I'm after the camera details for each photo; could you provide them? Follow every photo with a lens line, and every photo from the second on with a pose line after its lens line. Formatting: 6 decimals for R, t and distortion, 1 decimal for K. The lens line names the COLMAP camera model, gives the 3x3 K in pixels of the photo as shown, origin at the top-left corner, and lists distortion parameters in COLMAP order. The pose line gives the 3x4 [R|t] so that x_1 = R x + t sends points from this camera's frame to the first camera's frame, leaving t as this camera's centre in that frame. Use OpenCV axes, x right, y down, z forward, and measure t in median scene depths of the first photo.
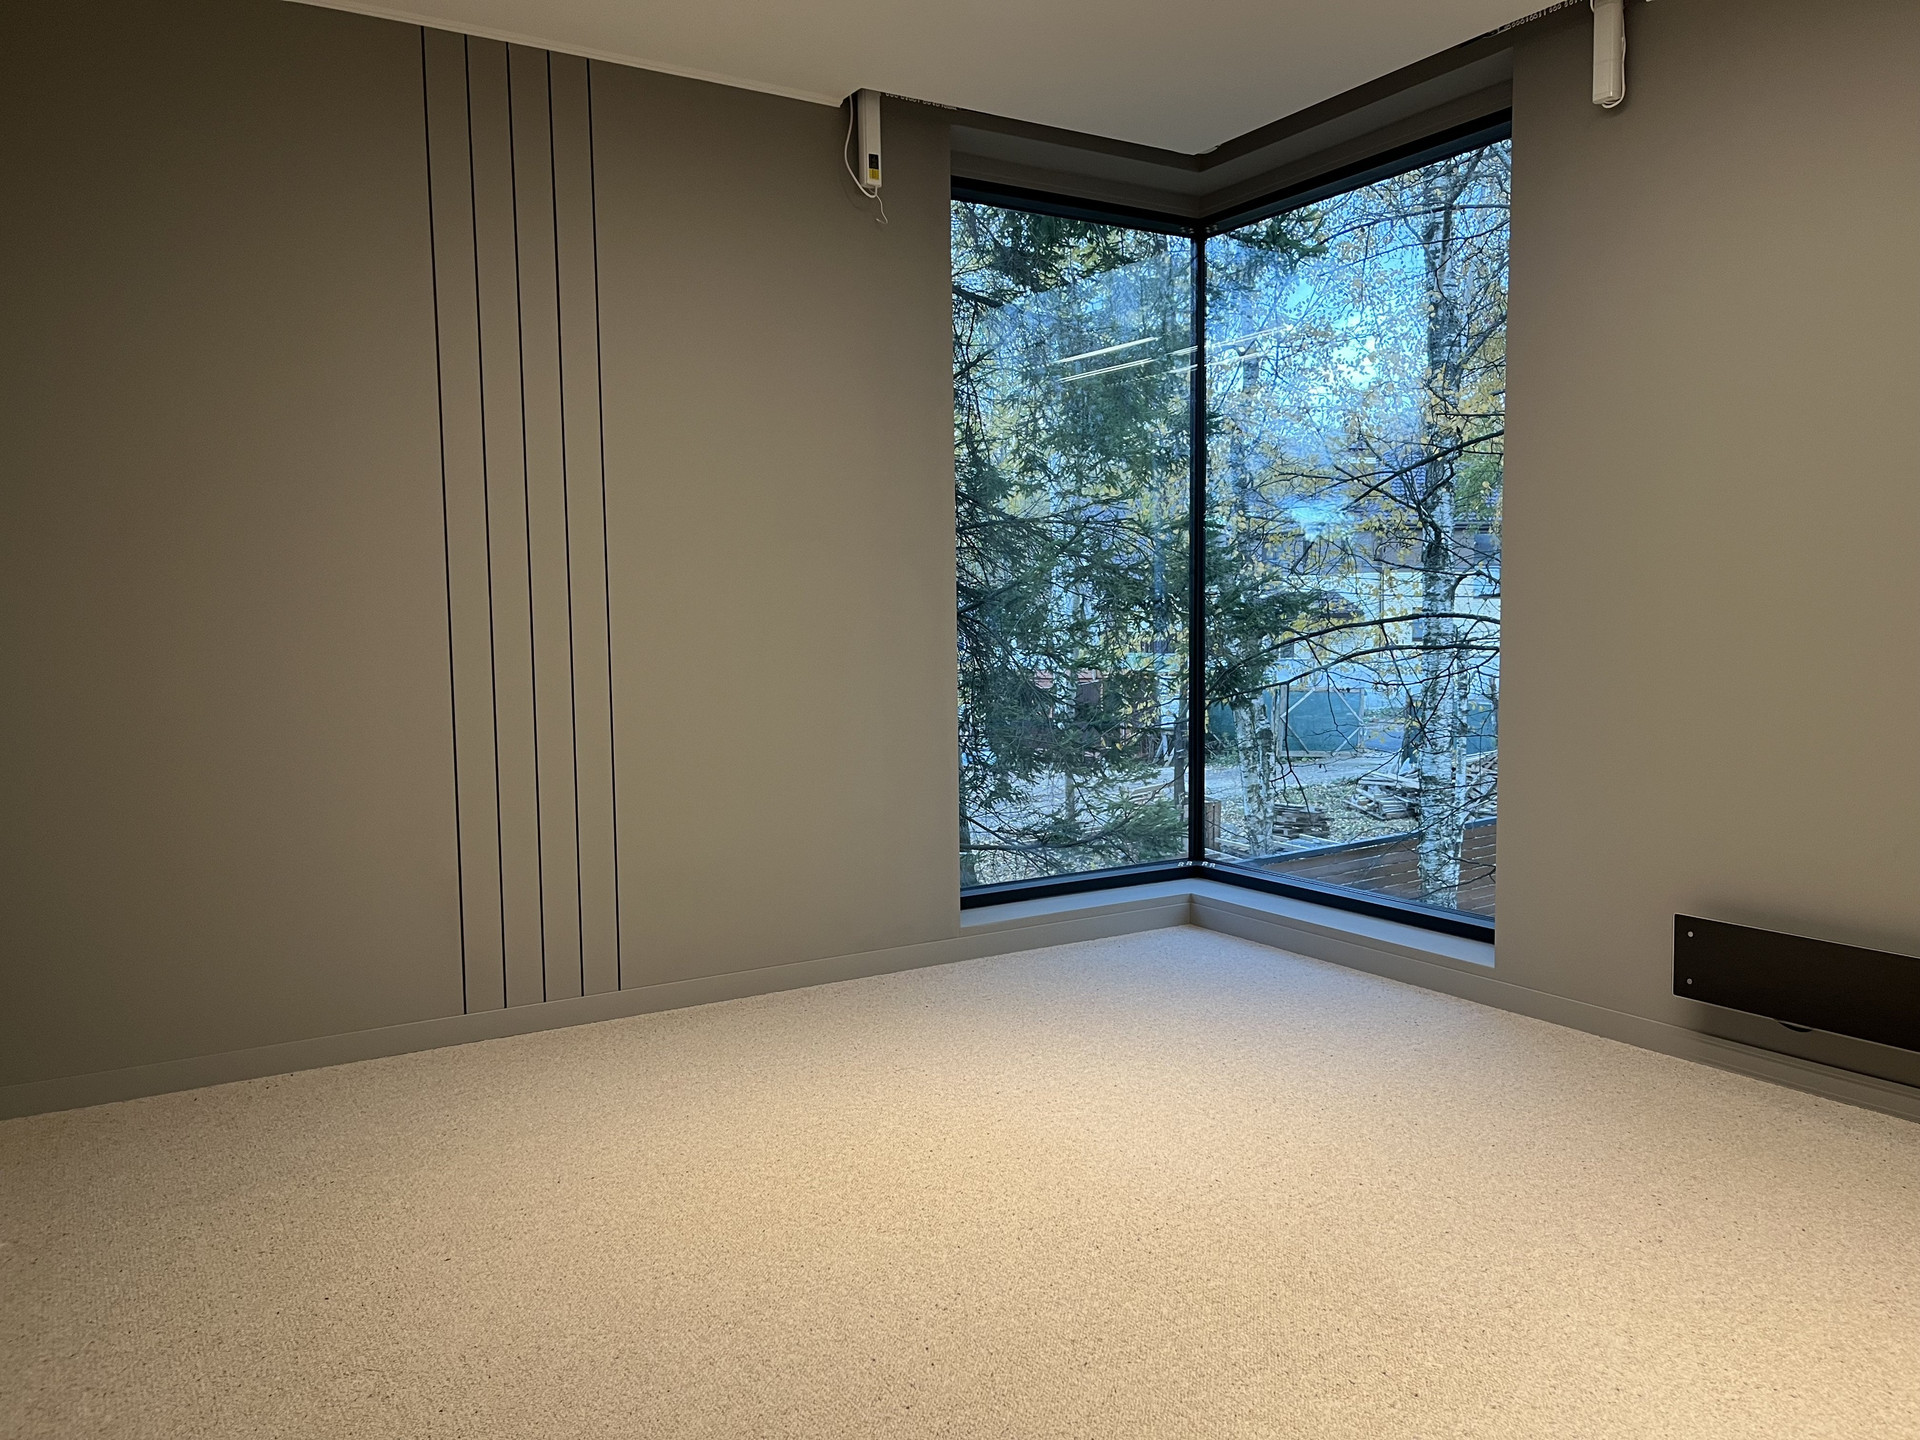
lens RADIAL K [[1447.3, 0, 960.4], [0, 1447.3, 719.7], [0, 0, 1]] dist [0.097559, -0.134501]
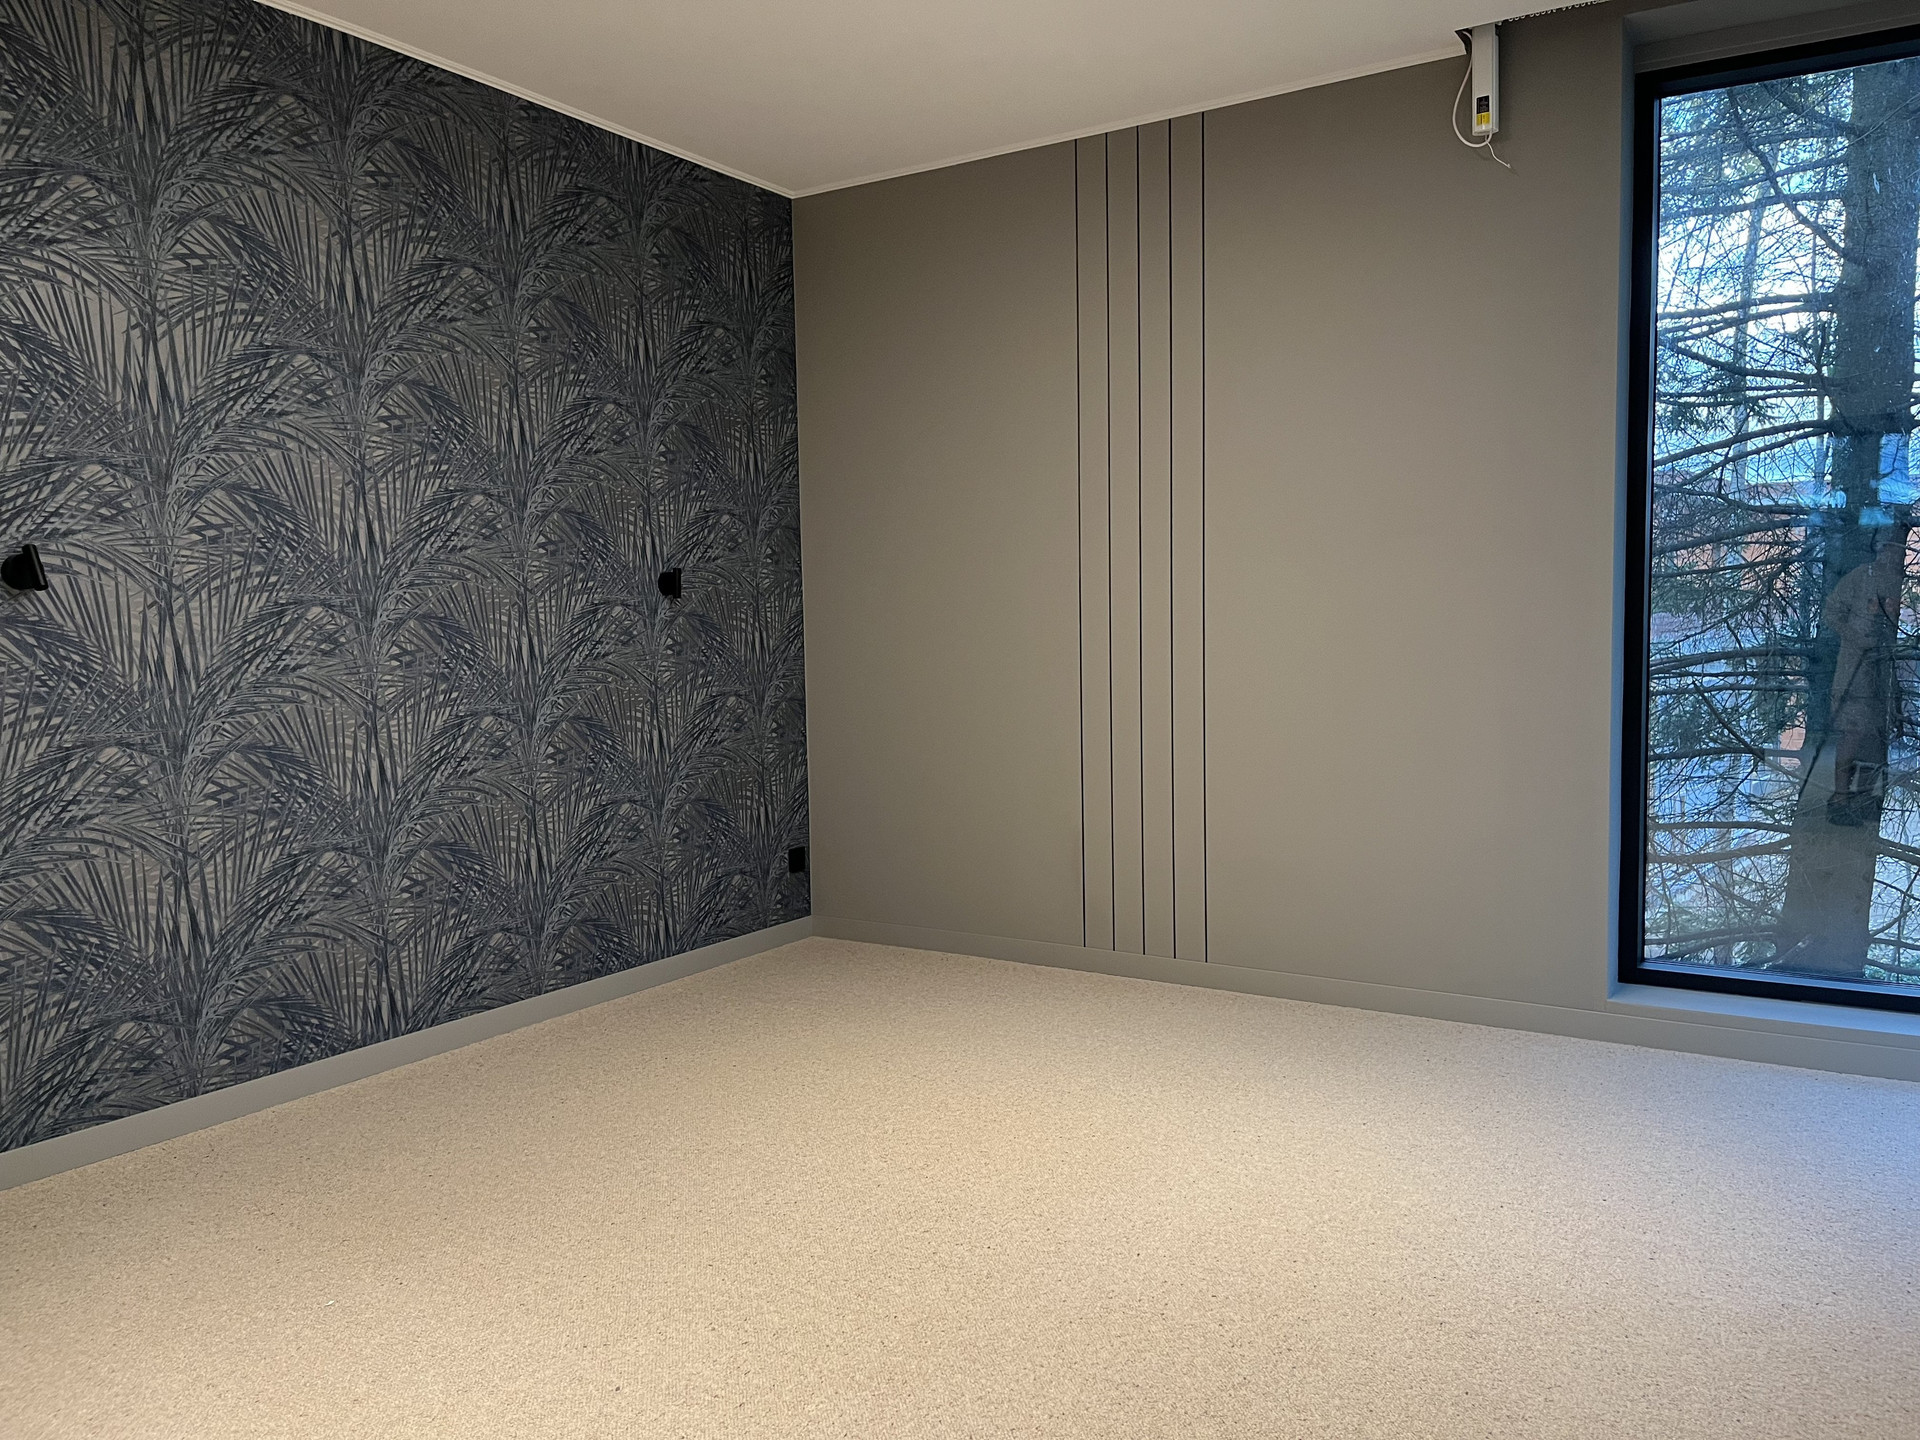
lens RADIAL K [[1472.3, 0, 960.0], [0, 1472.3, 720.0], [0, 0, 1]] dist [0.088895, -0.127899]
pose [[0.433627, 0.068500, -0.898485, 0.672228], [-0.054436, 0.997277, 0.049760, -0.040398], [0.899447, 0.027332, 0.436175, 0.349844]]
